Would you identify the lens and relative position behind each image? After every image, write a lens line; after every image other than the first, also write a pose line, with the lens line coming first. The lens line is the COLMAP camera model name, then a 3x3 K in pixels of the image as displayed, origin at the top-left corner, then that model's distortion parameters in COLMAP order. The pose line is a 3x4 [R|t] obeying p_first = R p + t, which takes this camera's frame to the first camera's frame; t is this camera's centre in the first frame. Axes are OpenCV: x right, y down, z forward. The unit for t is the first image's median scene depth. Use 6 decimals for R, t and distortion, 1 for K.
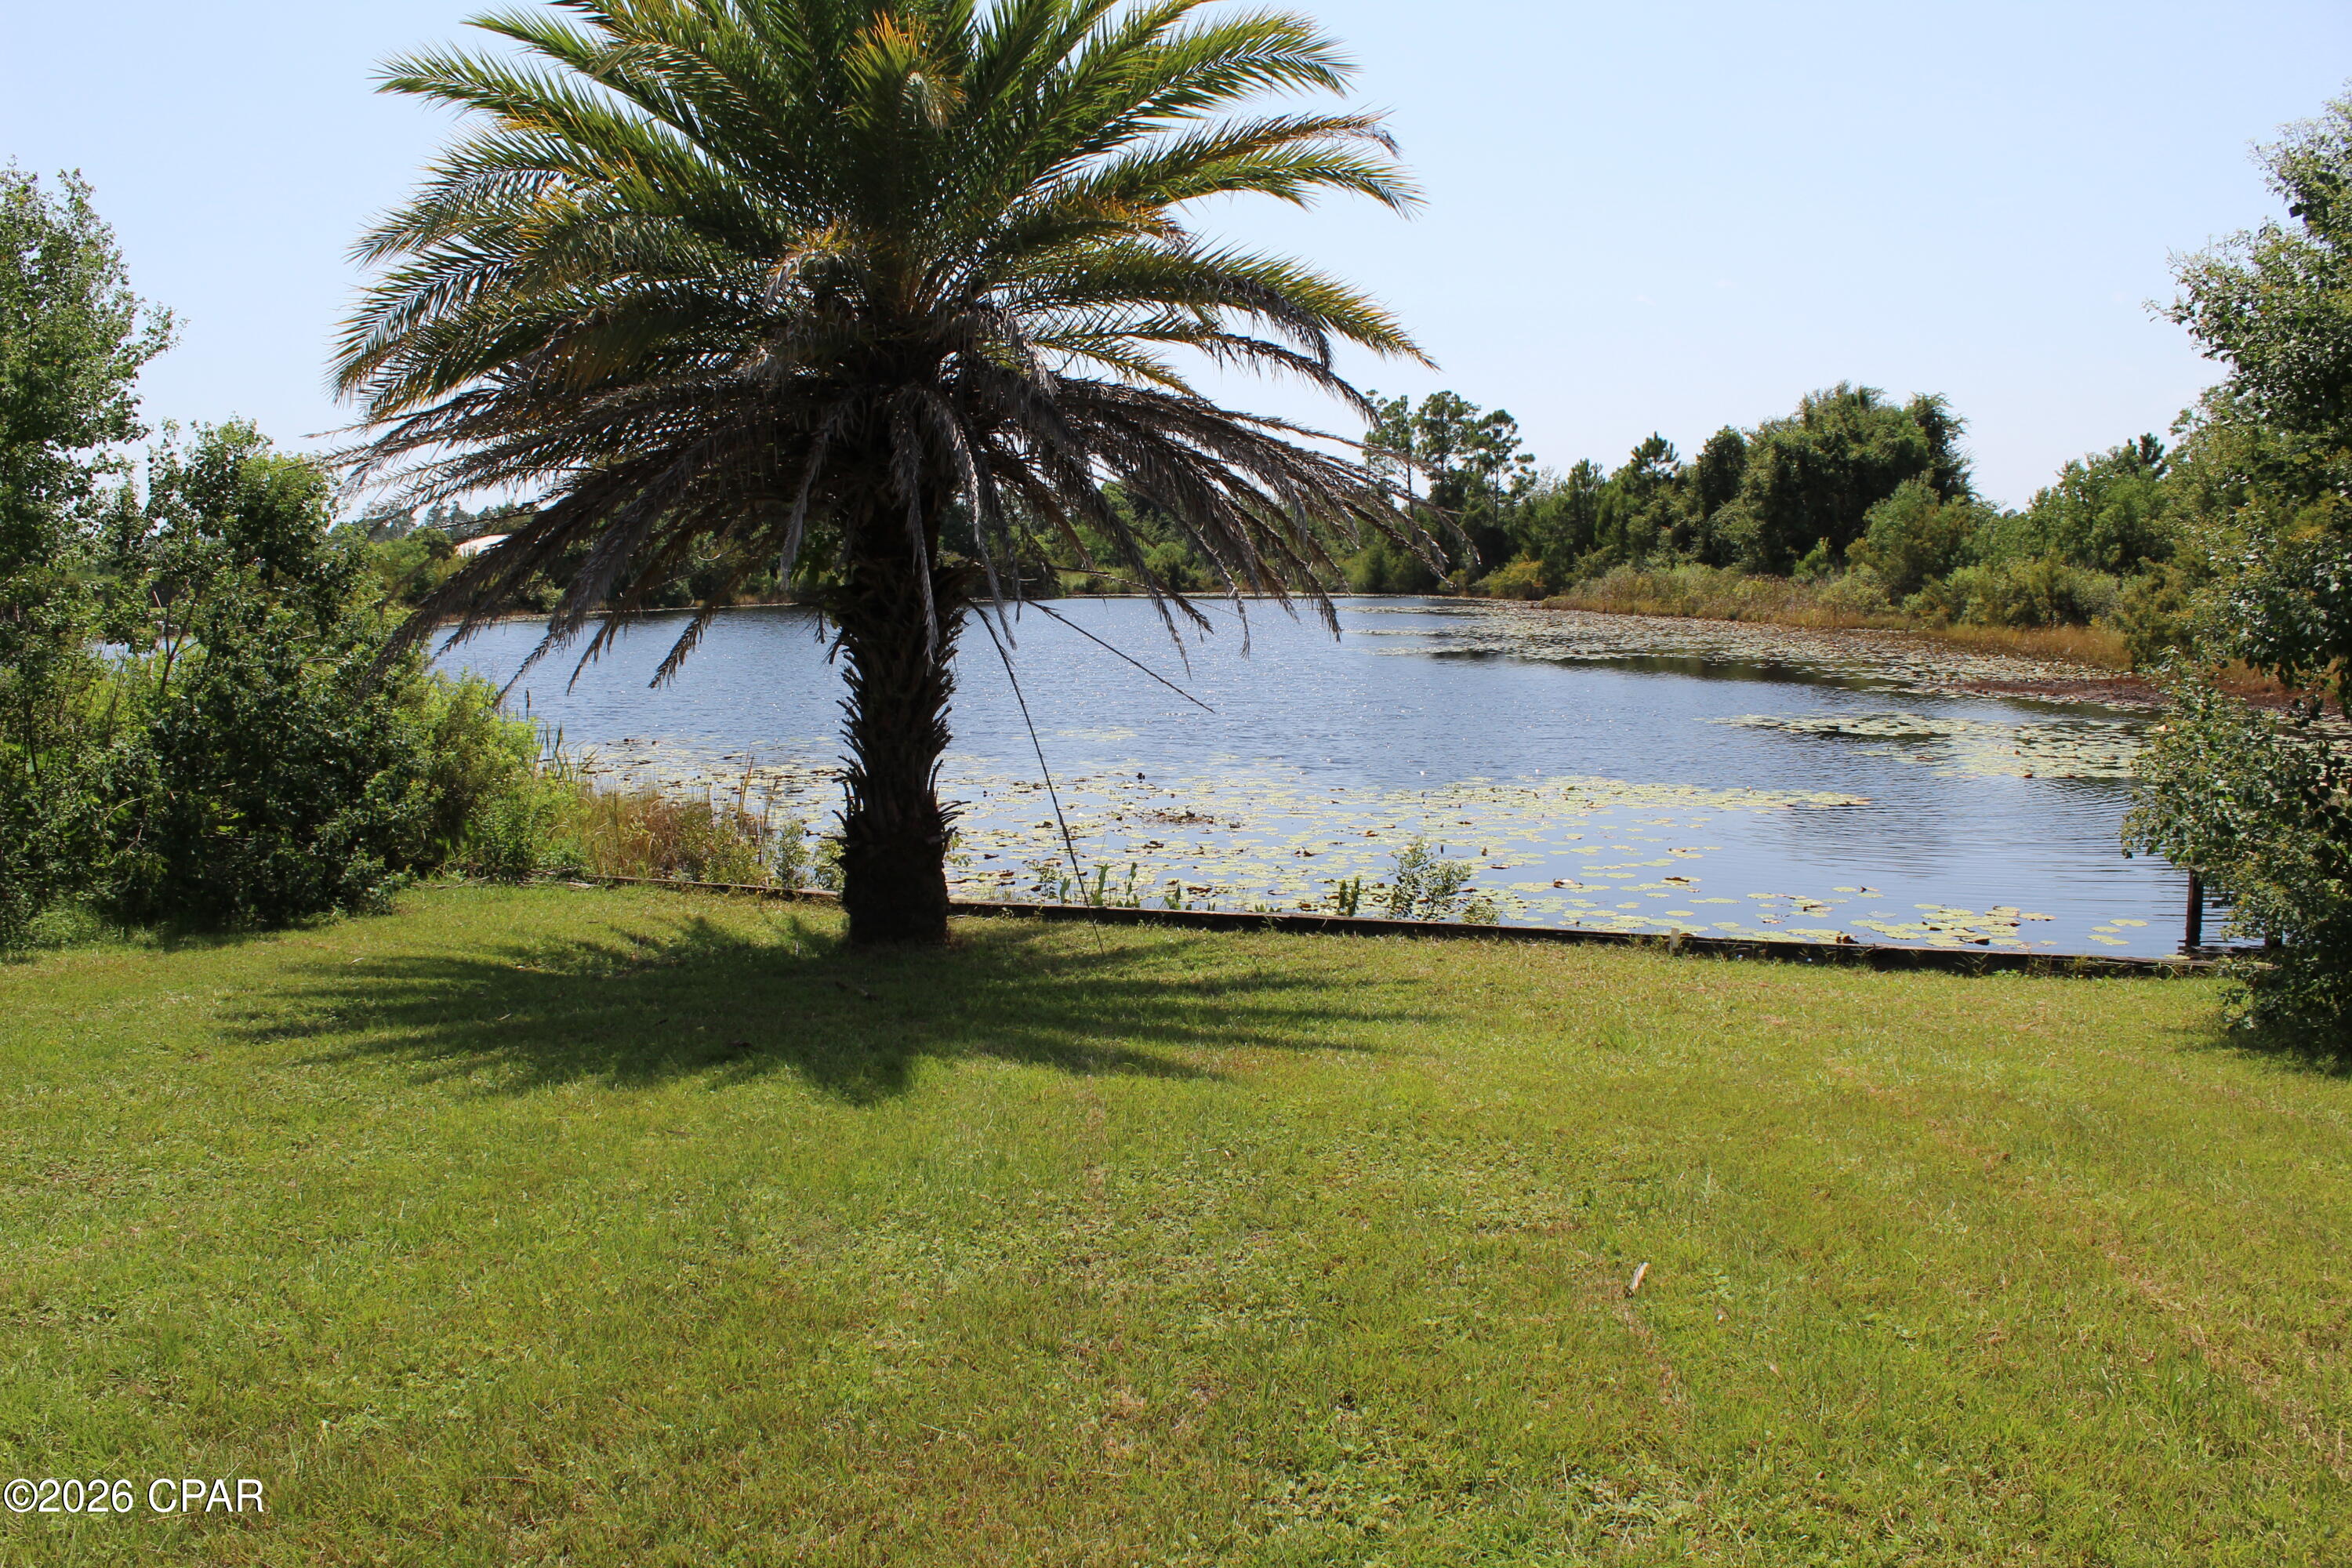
lens RADIAL K [[1939.3, 0, 1185.5], [0, 1939.3, 768.1], [0, 0, 1]] dist [-0.152676, 0.103473]
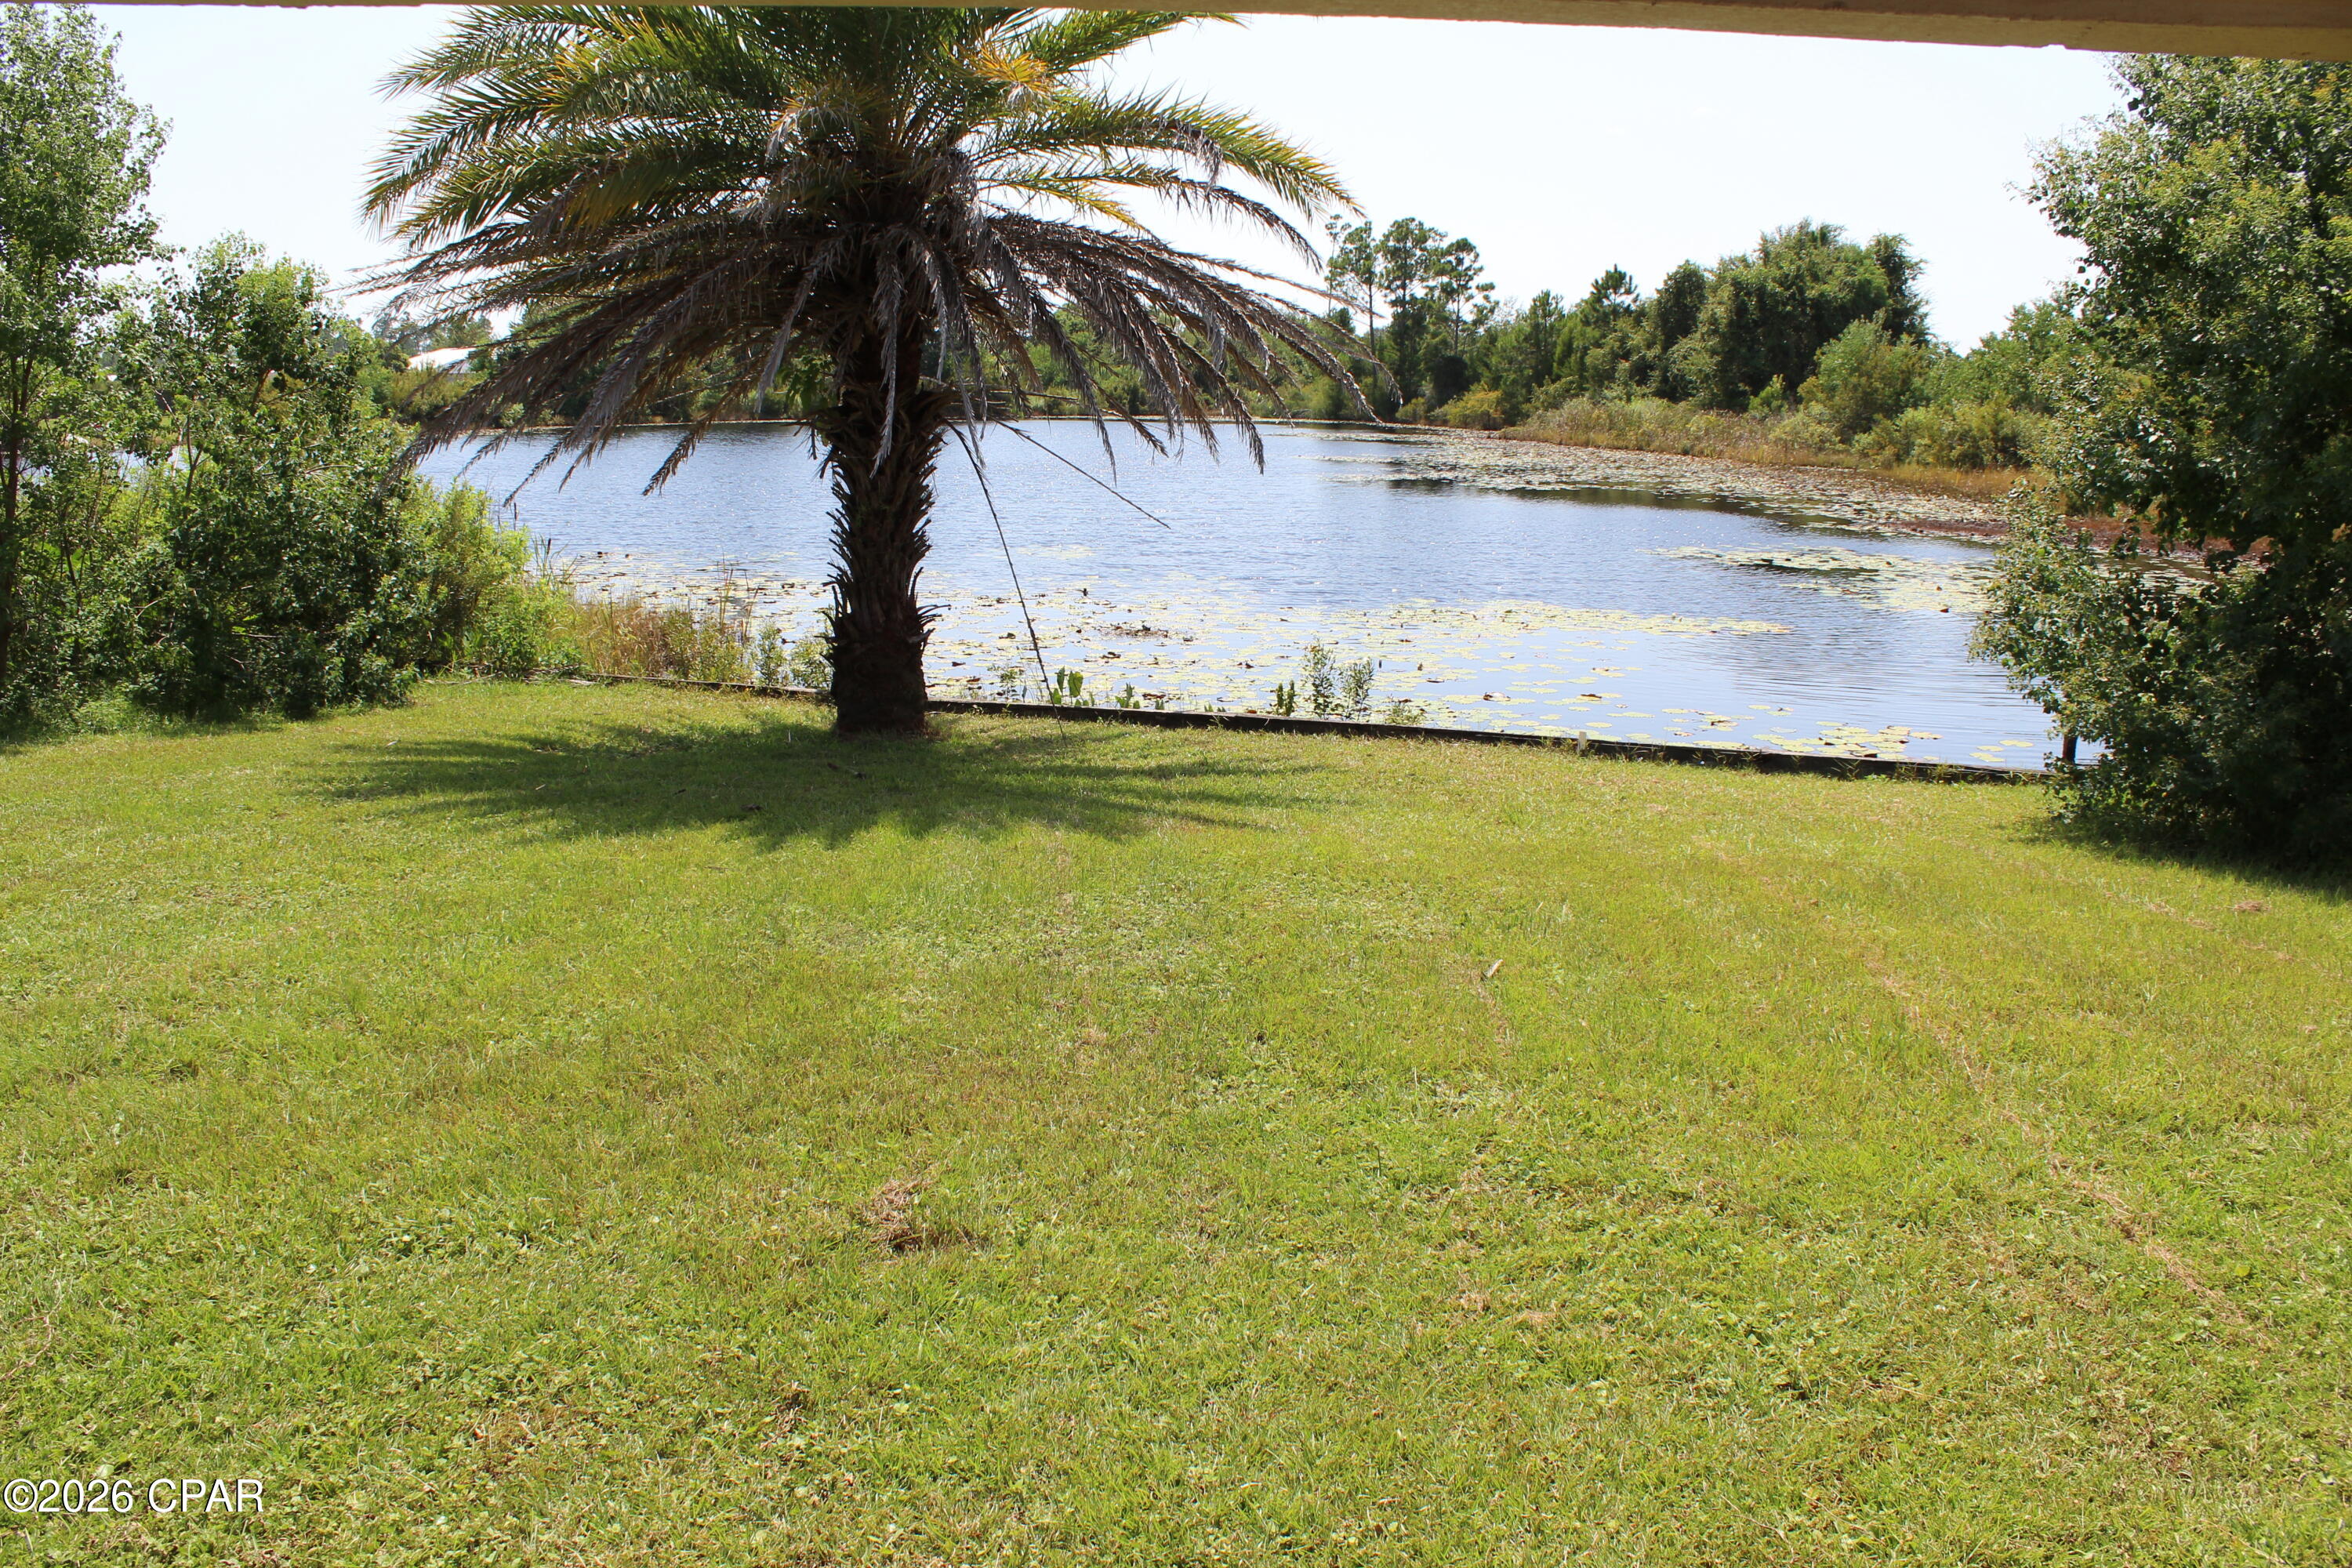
lens RADIAL K [[1939.3, 0, 1234.5], [0, 1939.3, 746.3], [0, 0, 1]] dist [-0.152676, 0.103473]
pose [[0.998719, 0.012069, 0.049132, -0.000348], [-0.015898, 0.996802, 0.078314, 0.007975], [-0.048030, -0.078995, 0.995717, -0.105210]]
